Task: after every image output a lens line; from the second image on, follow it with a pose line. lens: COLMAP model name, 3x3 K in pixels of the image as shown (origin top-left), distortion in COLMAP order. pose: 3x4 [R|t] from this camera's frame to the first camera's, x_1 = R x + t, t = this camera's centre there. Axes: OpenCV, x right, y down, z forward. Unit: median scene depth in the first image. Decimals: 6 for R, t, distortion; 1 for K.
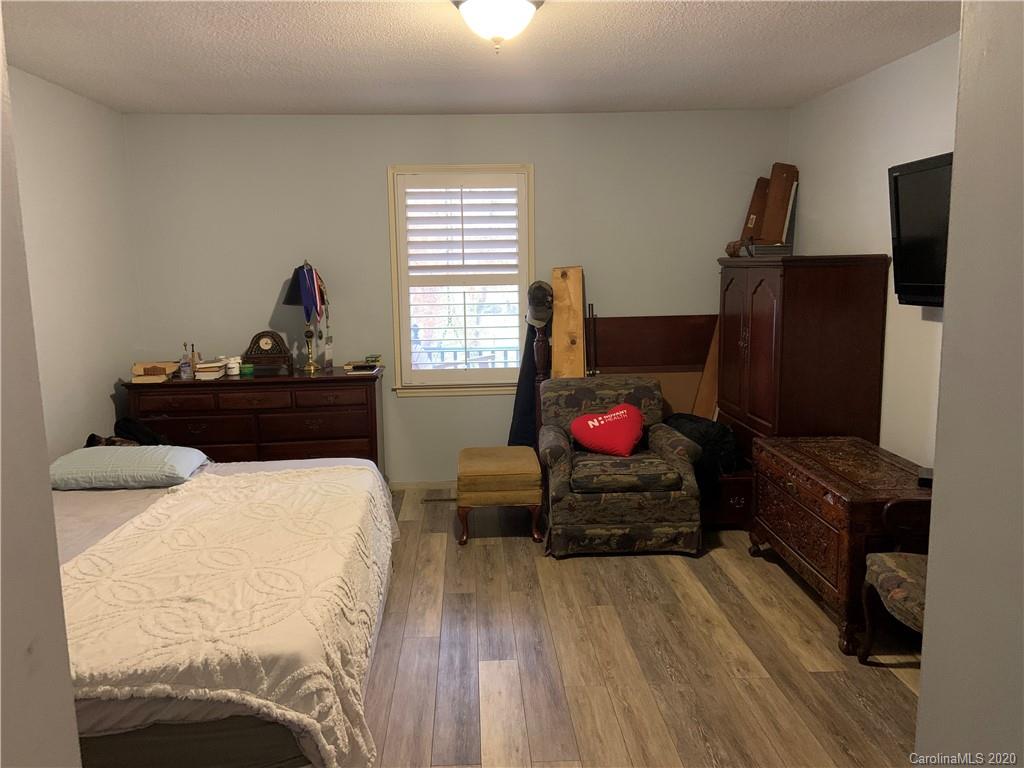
lens RADIAL K [[766.0, 0, 512.0], [0, 766.0, 384.0], [0, 0, 1]] dist [0.057385, -0.002858]
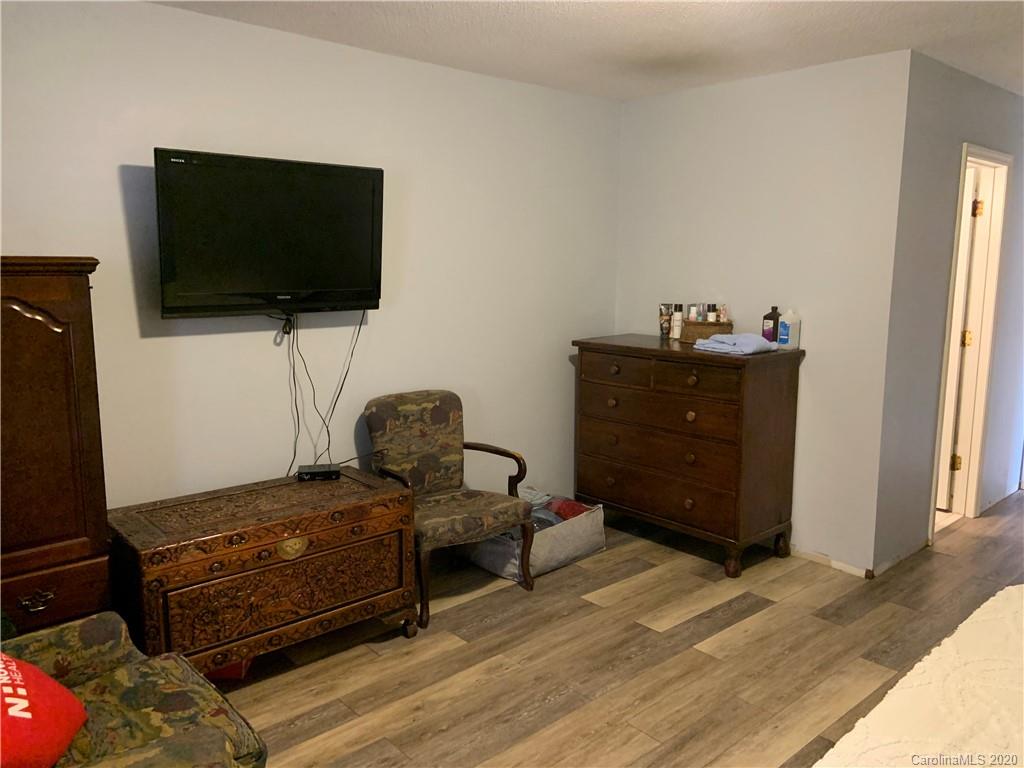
lens RADIAL K [[766.0, 0, 512.0], [0, 766.0, 384.0], [0, 0, 1]] dist [0.057385, -0.002858]
pose [[-0.620553, -0.109376, 0.776499, -0.430510], [0.126106, 0.963417, 0.236485, -0.213898], [-0.773958, 0.244672, -0.584059, 1.424453]]
